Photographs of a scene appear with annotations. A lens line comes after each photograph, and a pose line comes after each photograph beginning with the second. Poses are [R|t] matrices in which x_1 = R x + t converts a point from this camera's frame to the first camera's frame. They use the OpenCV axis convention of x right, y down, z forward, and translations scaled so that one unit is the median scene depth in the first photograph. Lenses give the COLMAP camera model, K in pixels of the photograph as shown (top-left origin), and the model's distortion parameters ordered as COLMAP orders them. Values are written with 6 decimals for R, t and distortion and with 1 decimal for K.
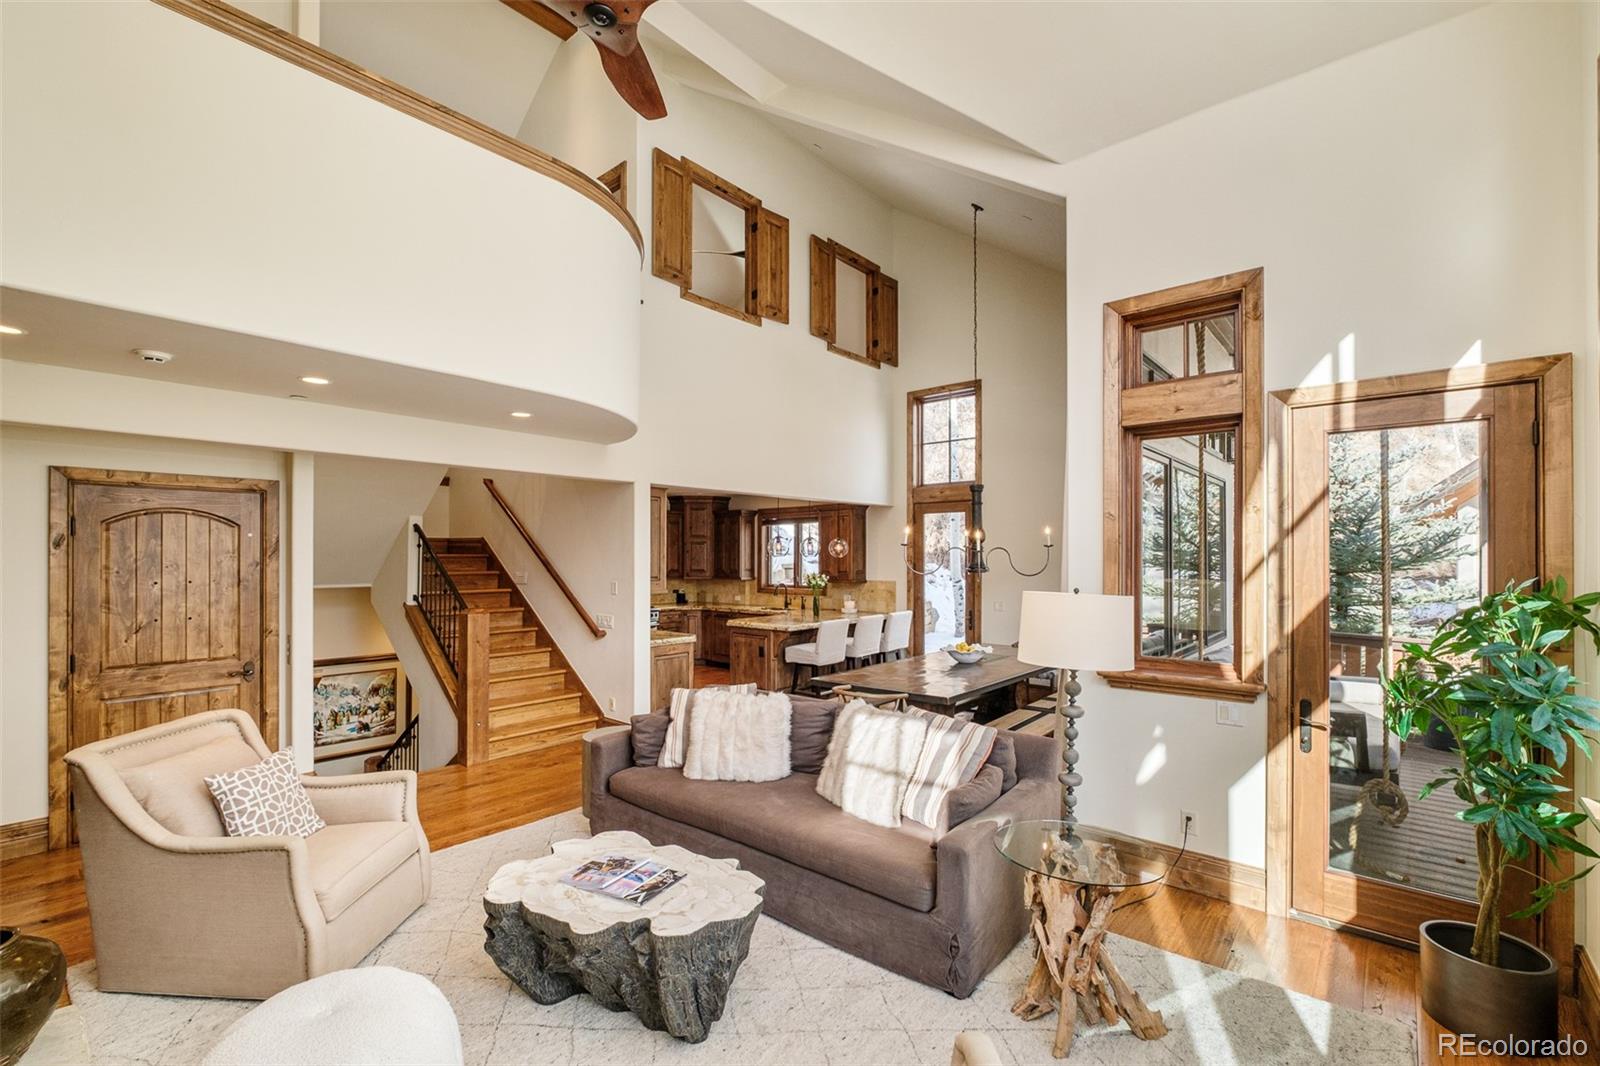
lens RADIAL K [[730.7, 0, 799.3], [0, 730.7, 549.0], [0, 0, 1]] dist [-0.011230, -0.000418]
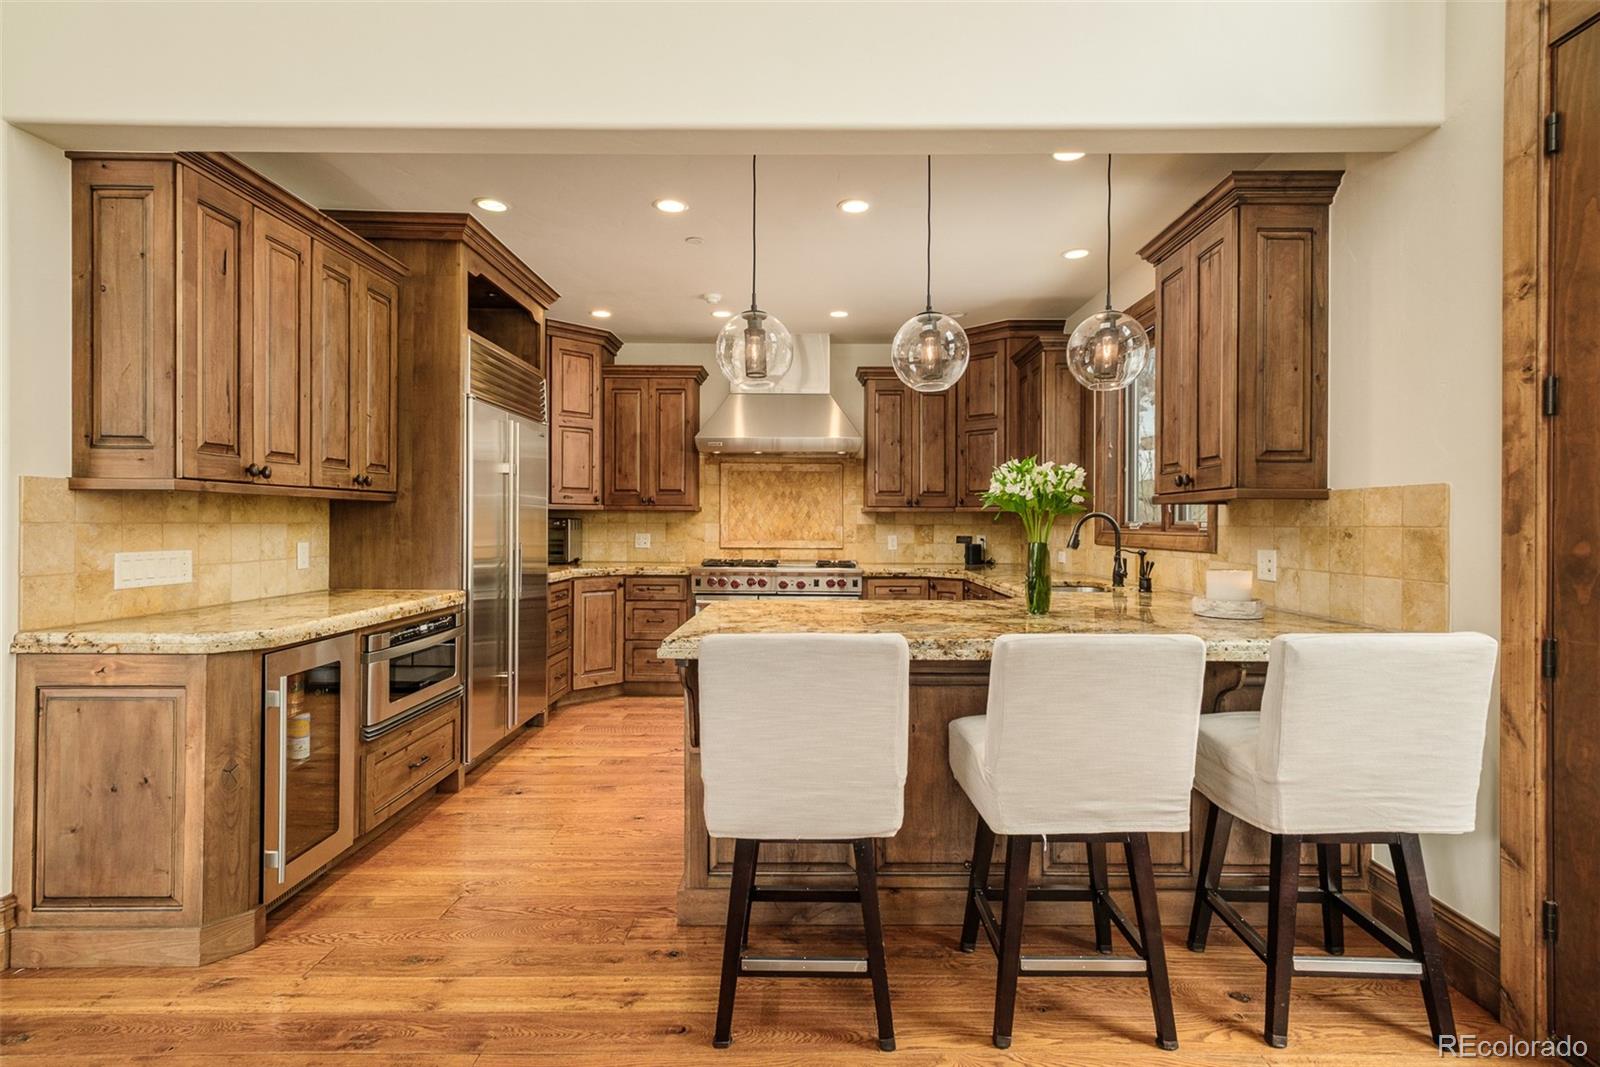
lens RADIAL K [[753.2, 0, 807.1], [0, 753.2, 530.2], [0, 0, 1]] dist [-0.004242, 0.000130]
pose [[0.648700, 0.008673, -0.760995, 0.164484], [0.002906, 0.999900, 0.013873, 0.050803], [0.761039, -0.011211, 0.648609, 0.682030]]
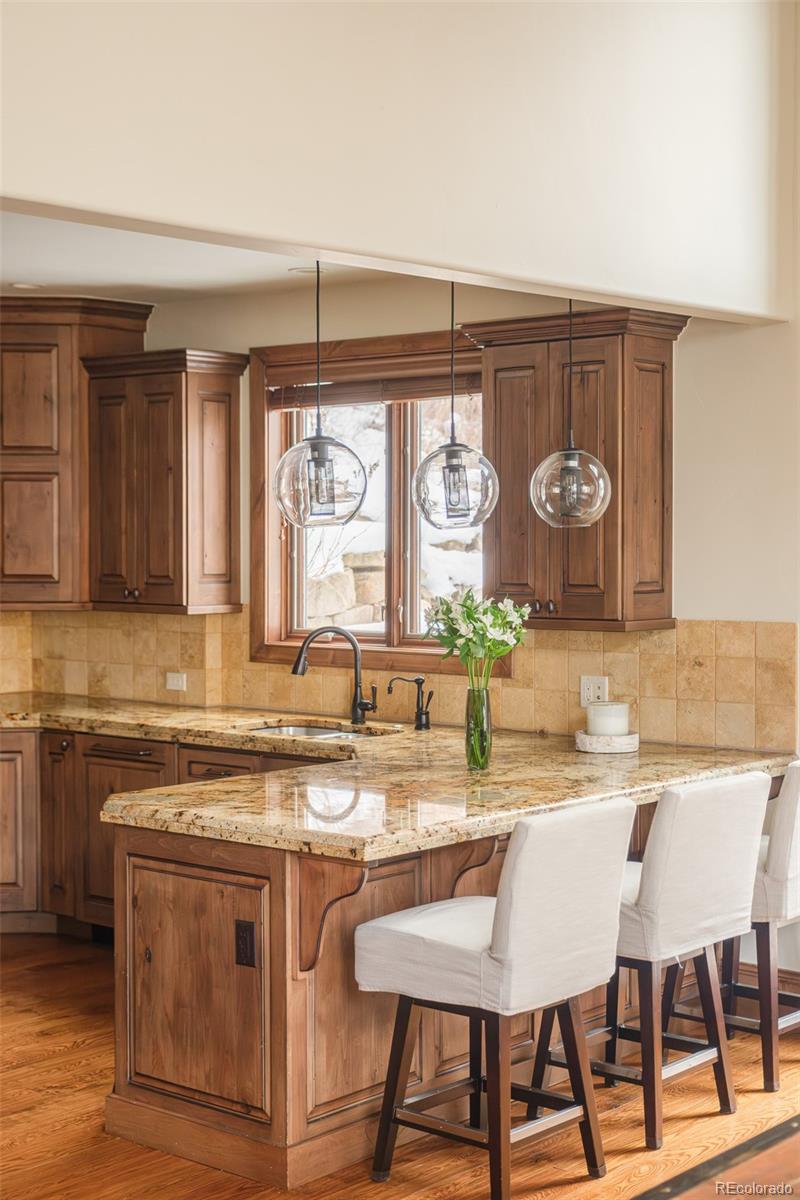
lens RADIAL K [[1884.5, 0, 400.4], [0, 1884.5, 597.1], [0, 0, 1]] dist [-0.001531, 0.000000]
pose [[0.999987, -0.002966, 0.004087, -0.005175], [0.002784, 0.999034, 0.043855, 0.006541], [-0.004213, -0.043843, 0.999030, 0.341920]]
